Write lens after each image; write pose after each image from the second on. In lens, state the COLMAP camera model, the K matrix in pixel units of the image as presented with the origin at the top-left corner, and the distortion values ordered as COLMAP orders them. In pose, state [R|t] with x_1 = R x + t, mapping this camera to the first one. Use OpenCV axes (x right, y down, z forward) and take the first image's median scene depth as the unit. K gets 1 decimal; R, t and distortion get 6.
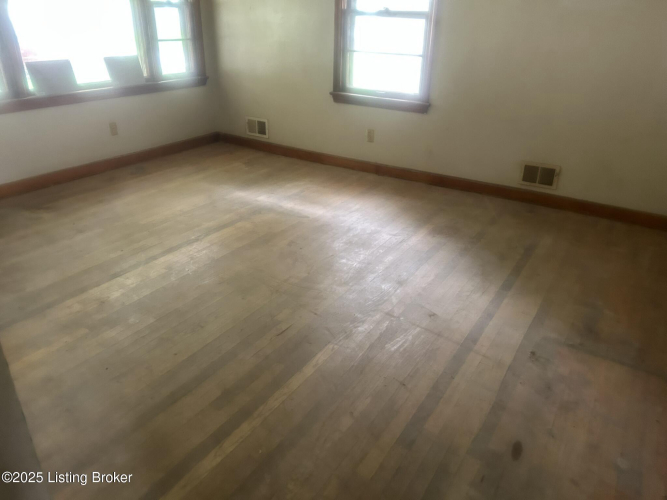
lens RADIAL K [[497.7, 0, 335.4], [0, 497.7, 249.7], [0, 0, 1]] dist [0.045499, -0.045233]
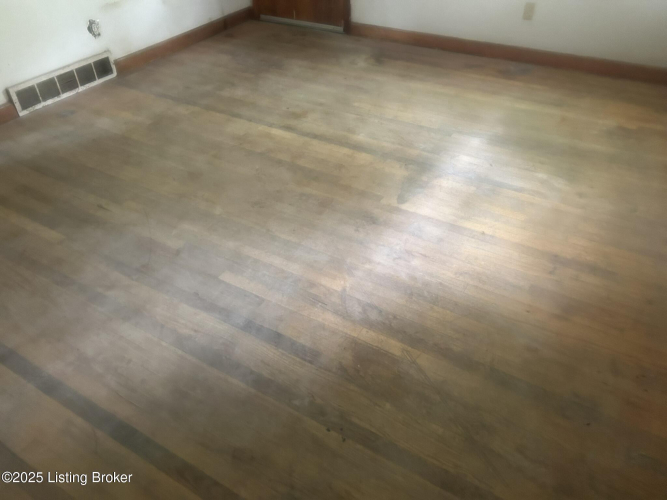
lens RADIAL K [[497.7, 0, 333.9], [0, 497.7, 249.3], [0, 0, 1]] dist [0.045499, -0.045233]
pose [[0.028055, 0.621923, -0.782575, 0.487943], [-0.416596, 0.718929, 0.556408, -0.345644], [0.908659, 0.310408, 0.279260, 0.755137]]
